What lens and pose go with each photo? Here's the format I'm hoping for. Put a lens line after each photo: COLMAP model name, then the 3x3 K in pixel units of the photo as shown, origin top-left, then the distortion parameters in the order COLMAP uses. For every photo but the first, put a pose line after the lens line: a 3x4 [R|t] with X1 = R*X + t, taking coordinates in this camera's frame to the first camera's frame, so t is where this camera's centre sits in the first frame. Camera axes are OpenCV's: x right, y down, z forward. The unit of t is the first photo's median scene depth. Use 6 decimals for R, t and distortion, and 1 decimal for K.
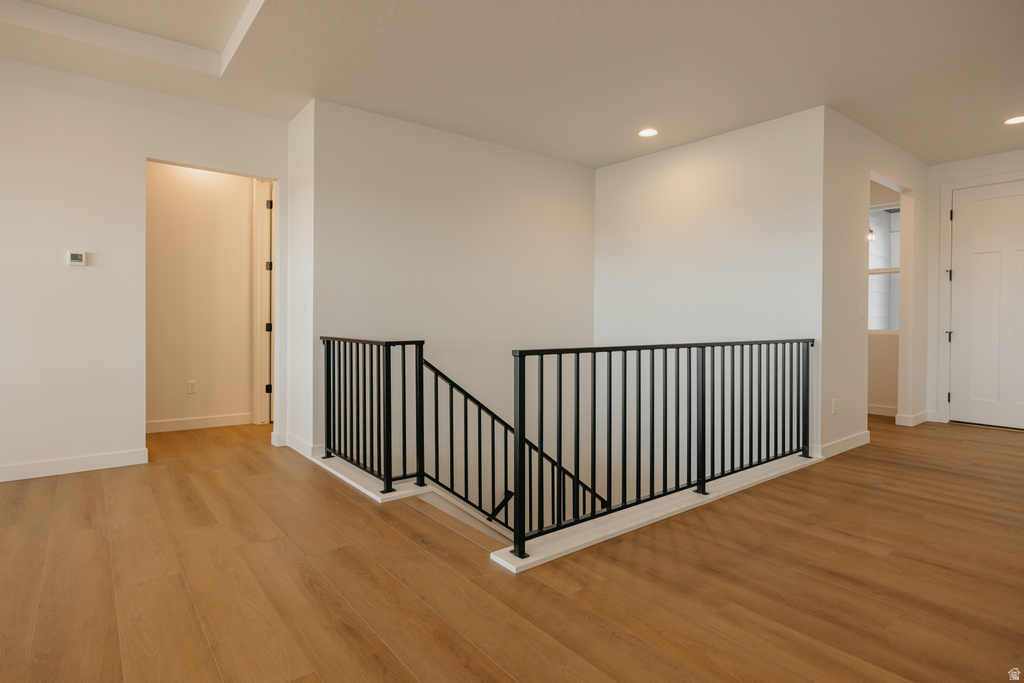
lens RADIAL K [[543.8, 0, 511.6], [0, 543.8, 329.7], [0, 0, 1]] dist [-0.000163, 0.000593]
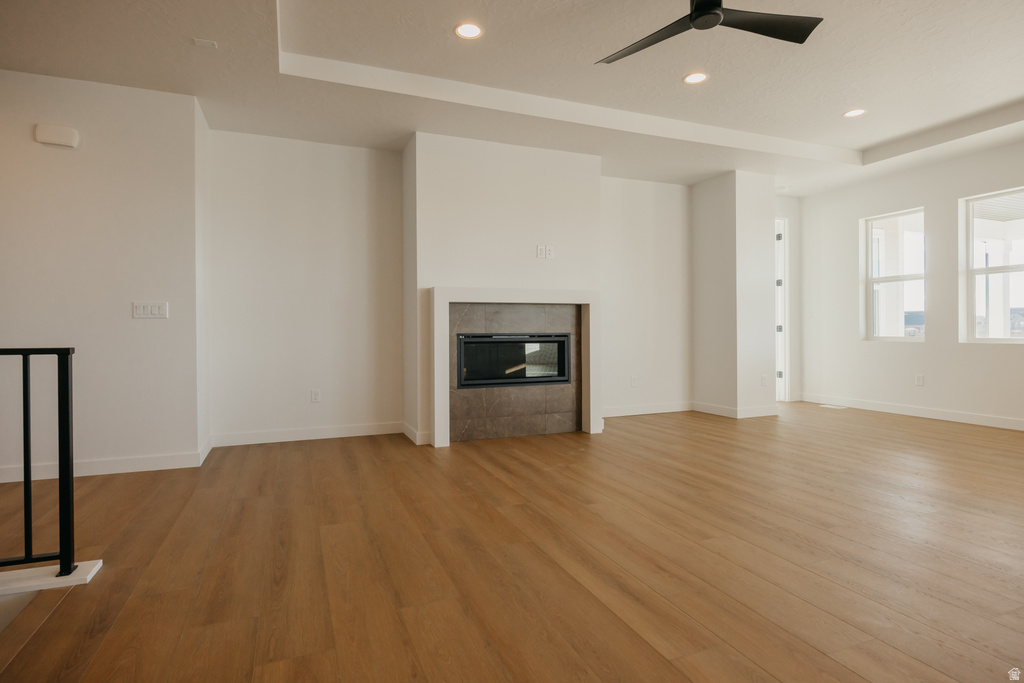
lens RADIAL K [[543.8, 0, 511.6], [0, 543.8, 329.7], [0, 0, 1]] dist [-0.000163, 0.000593]
pose [[-0.962532, 0.005339, 0.271115, -0.686639], [0.011035, 0.999749, 0.019491, -0.003244], [-0.270943, 0.021752, -0.962350, 1.199867]]
